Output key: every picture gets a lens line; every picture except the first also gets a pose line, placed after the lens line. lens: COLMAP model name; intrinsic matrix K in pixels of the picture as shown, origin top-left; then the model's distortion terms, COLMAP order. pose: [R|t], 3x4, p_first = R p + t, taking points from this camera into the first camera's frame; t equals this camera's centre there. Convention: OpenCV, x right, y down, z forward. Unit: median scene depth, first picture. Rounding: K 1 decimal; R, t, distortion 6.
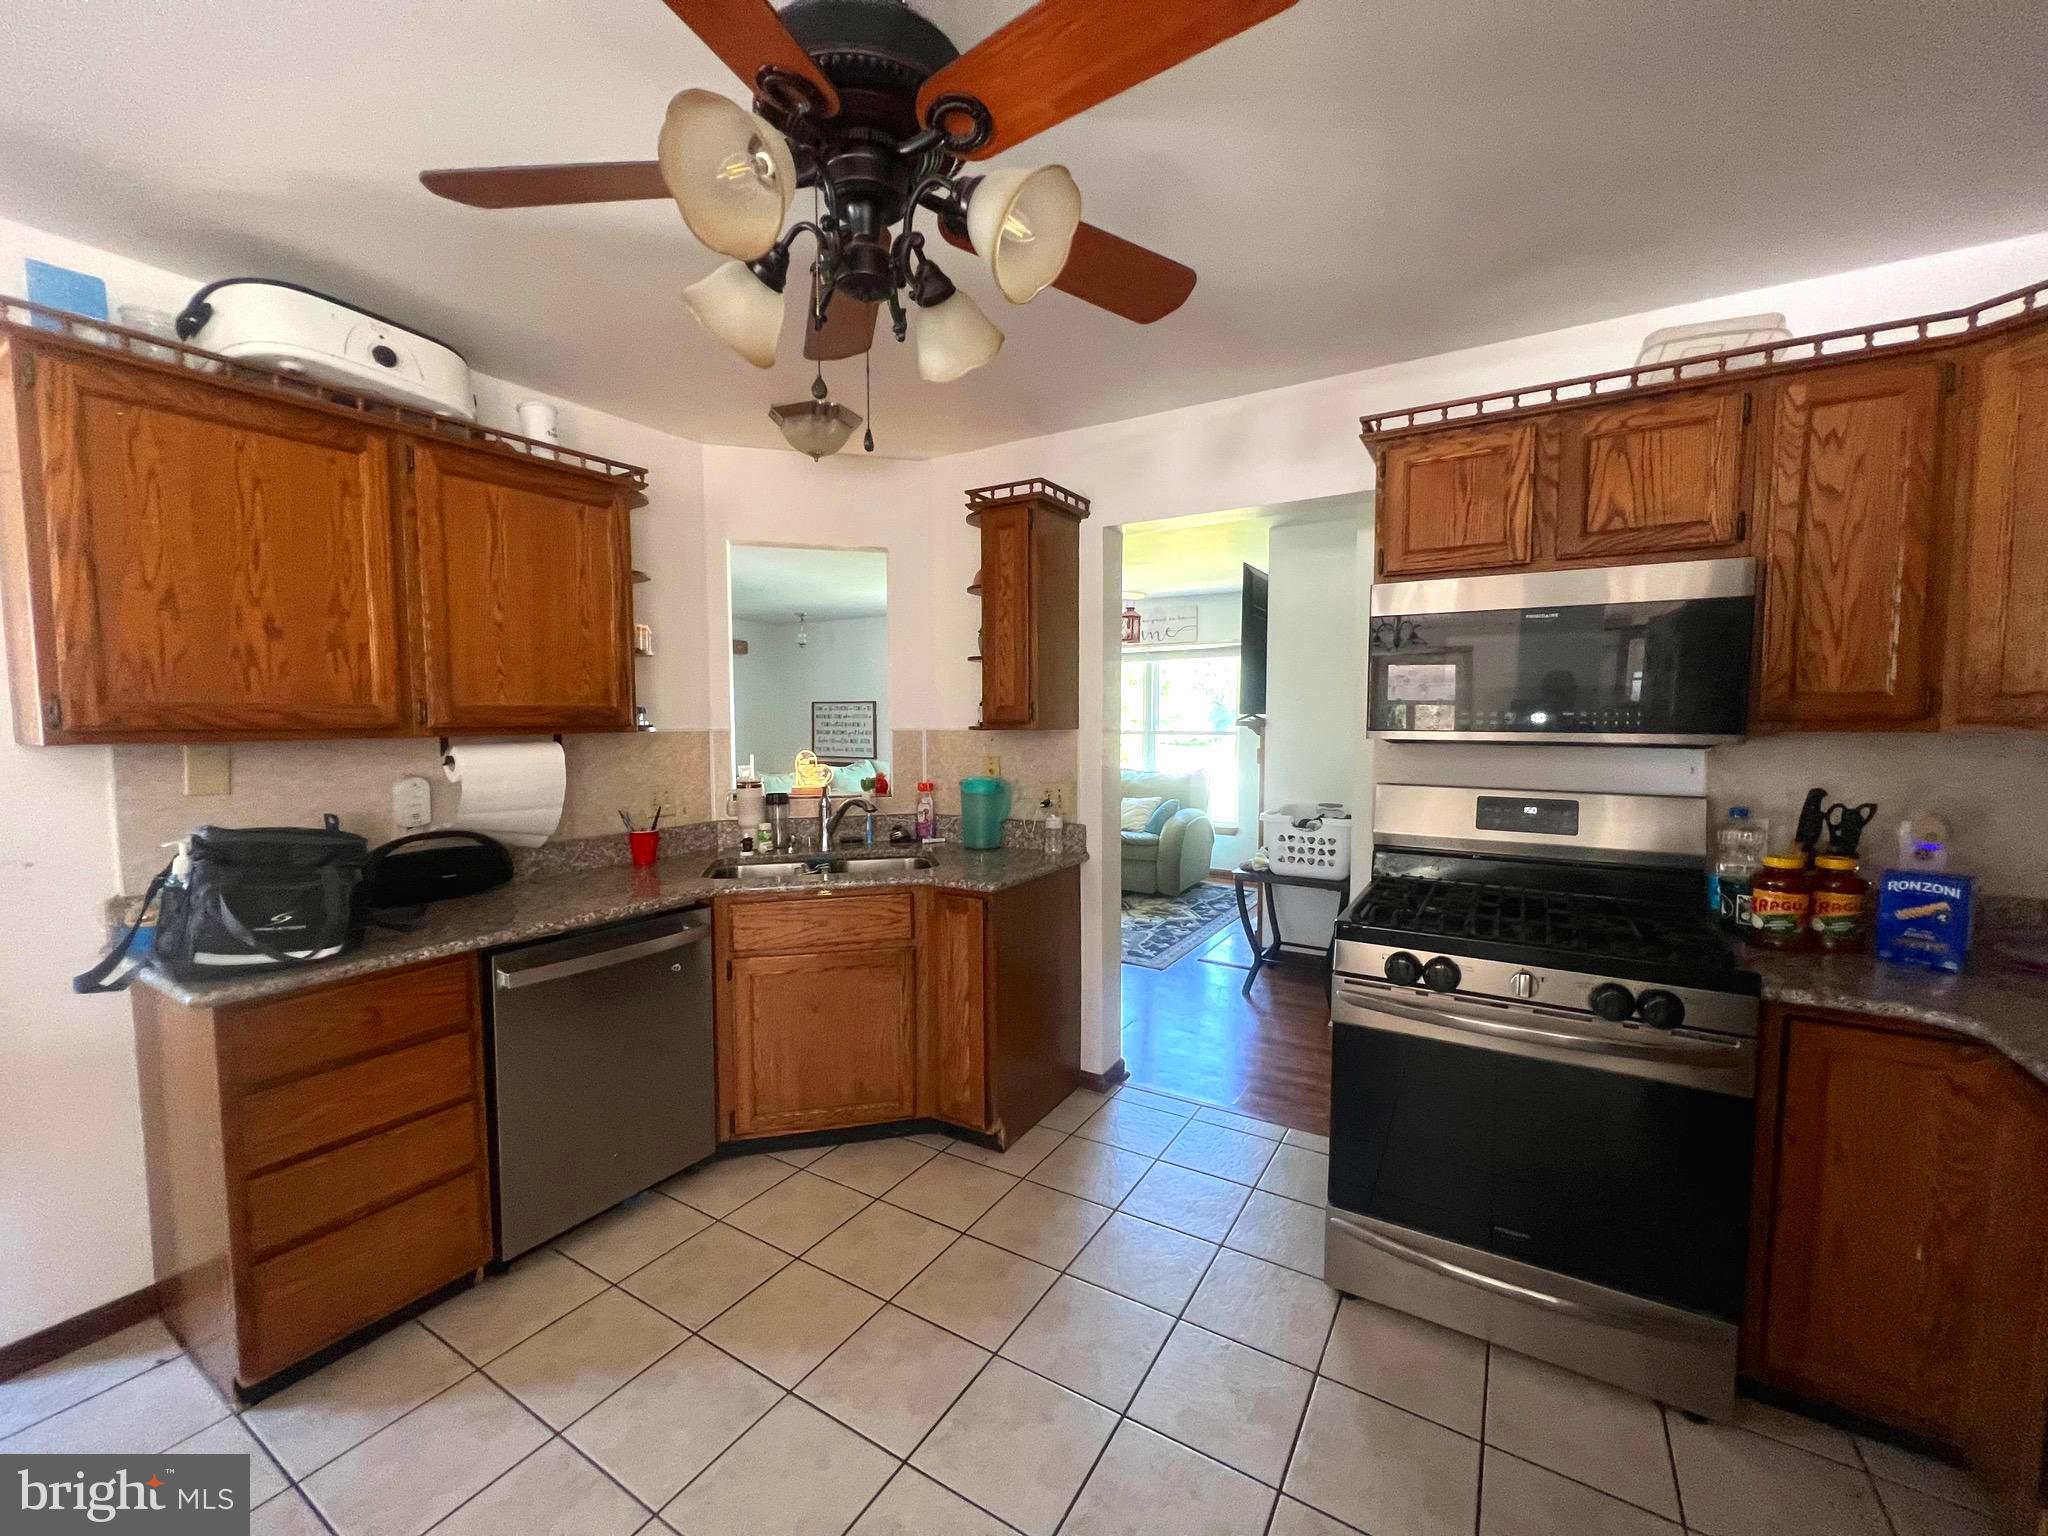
lens RADIAL K [[823.0, 0, 1029.6], [0, 823.0, 757.0], [0, 0, 1]] dist [-0.000946, 0.001776]
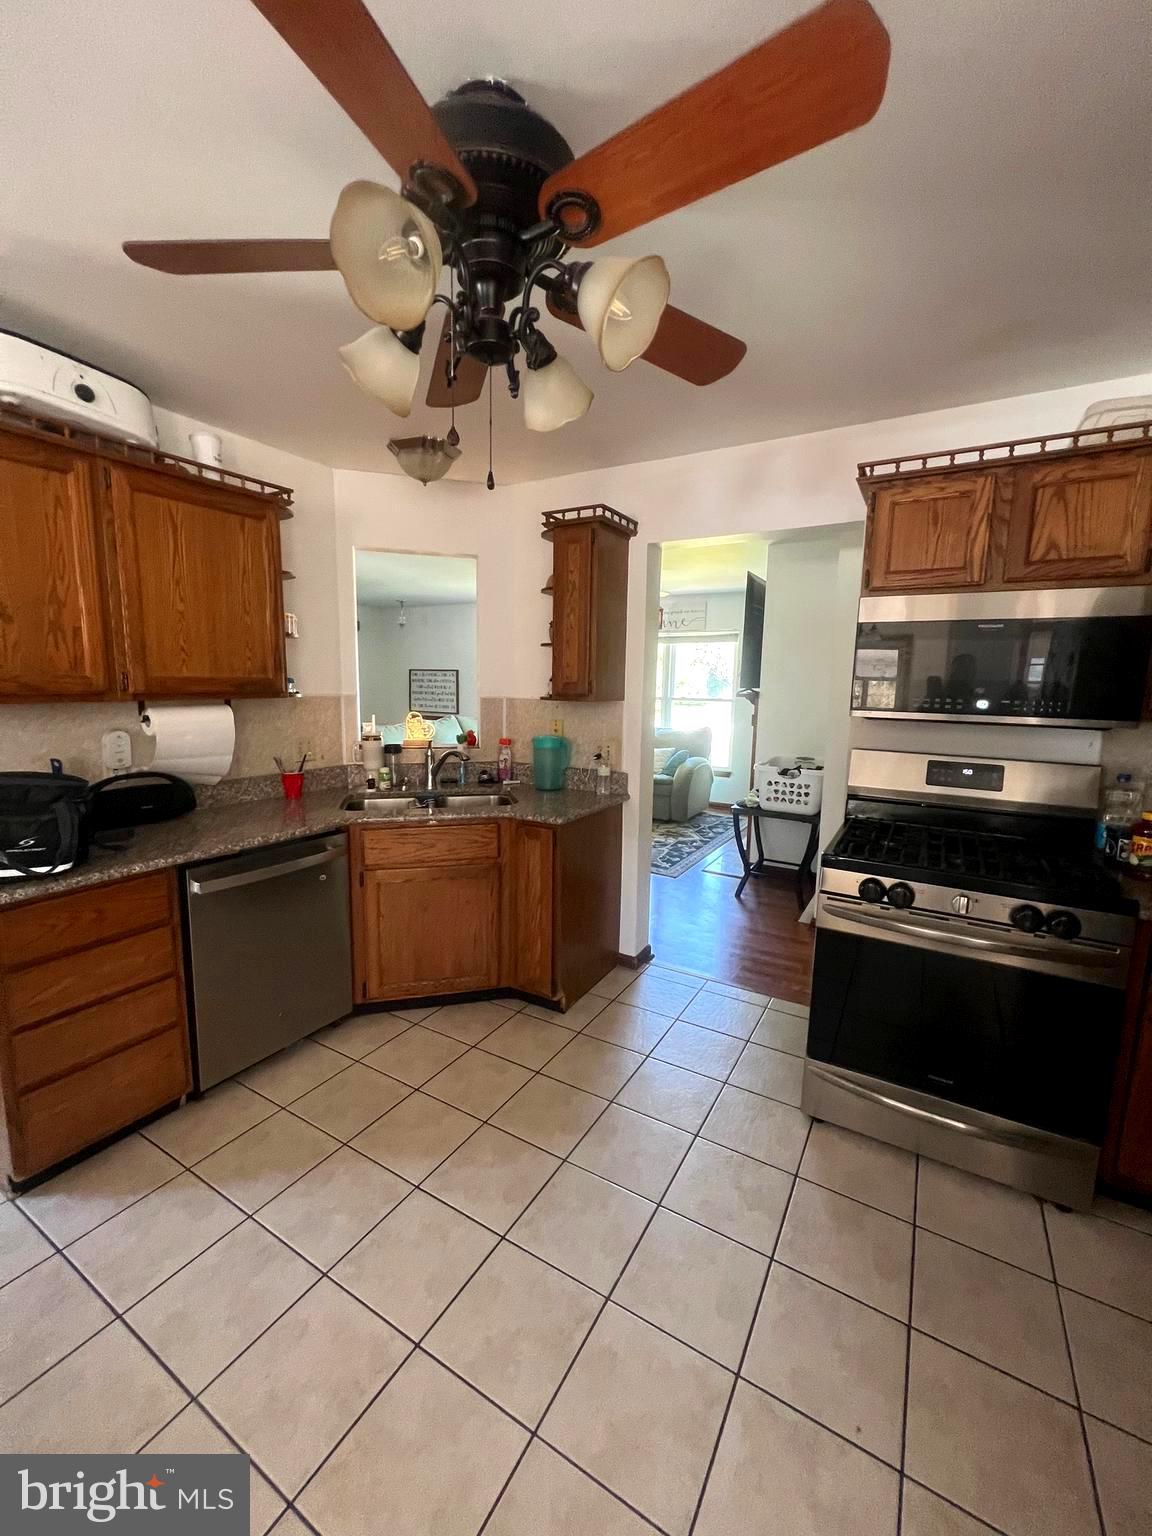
lens RADIAL K [[617.2, 0, 575.6], [0, 617.2, 757.3], [0, 0, 1]] dist [-0.000946, 0.001776]
pose [[0.999665, 0.018759, 0.017840, -0.048681], [-0.020073, 0.996863, 0.076556, -0.025158], [-0.016348, -0.076888, 0.996906, 0.017581]]
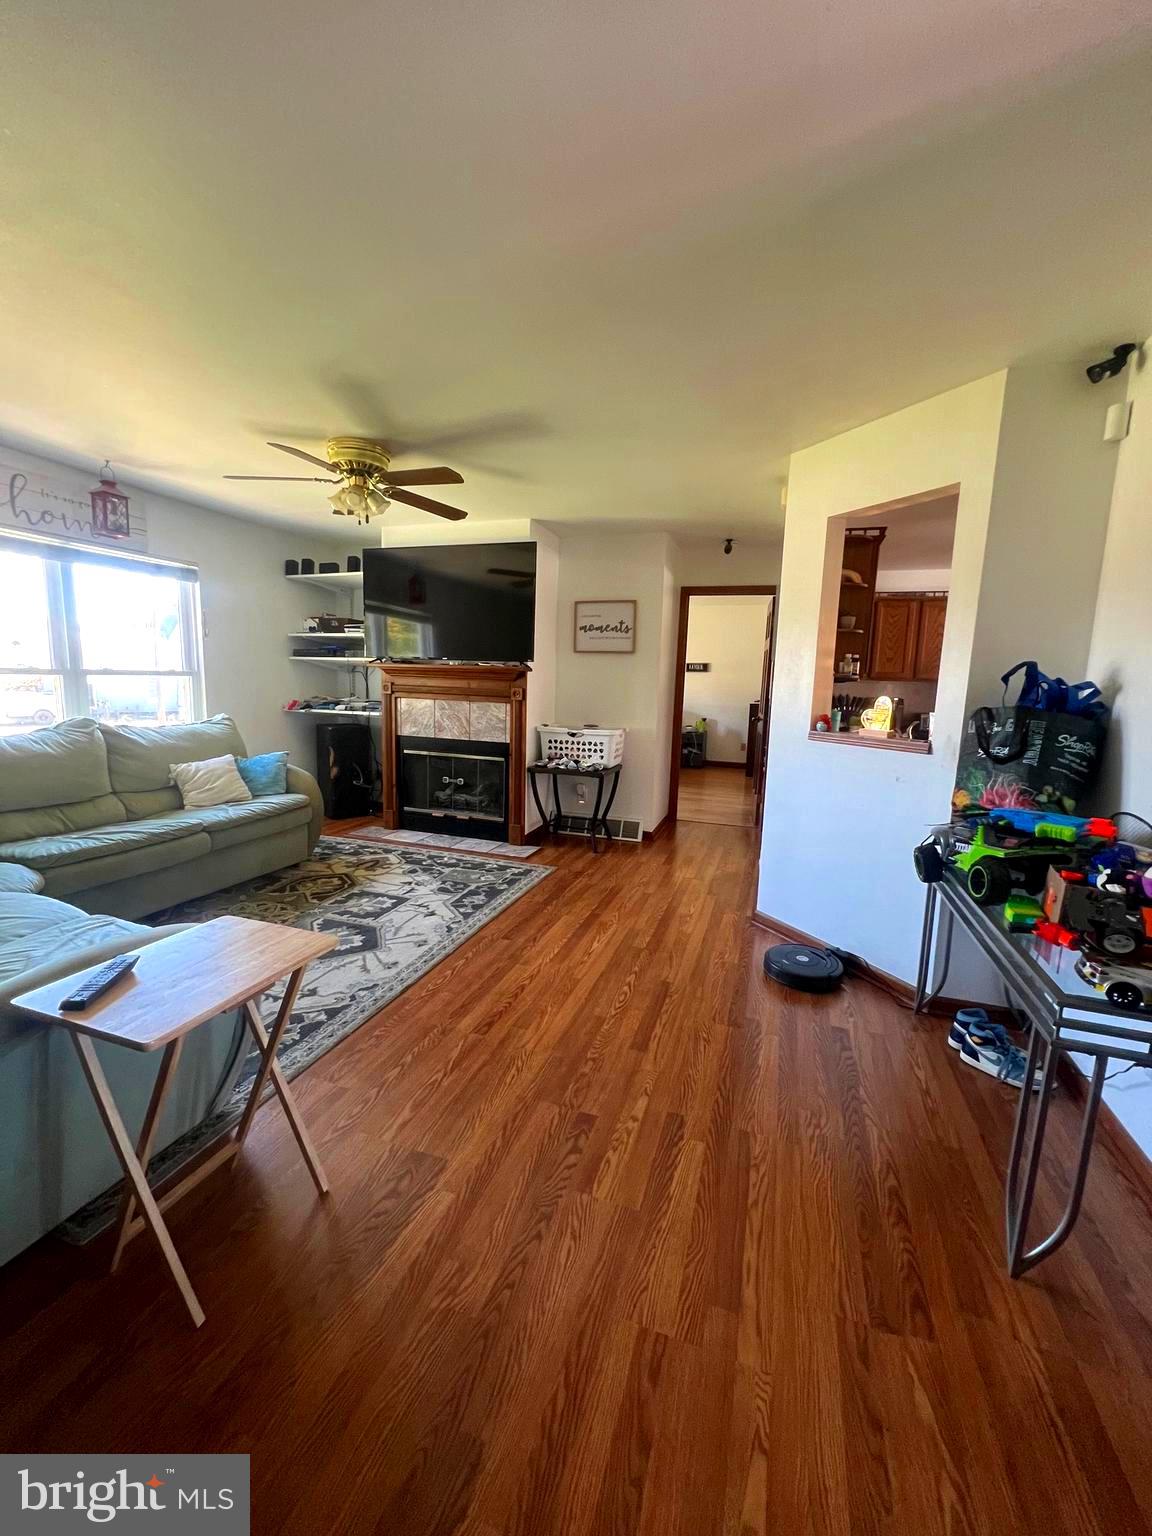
lens RADIAL K [[619.7, 0, 573.3], [0, 619.7, 770.4], [0, 0, 1]] dist [-0.003038, 0.000198]
pose [[-0.224715, -0.148234, 0.963084, -1.358737], [0.029315, 0.986886, 0.158737, -0.048701], [-0.973983, 0.063904, -0.217423, 2.285190]]
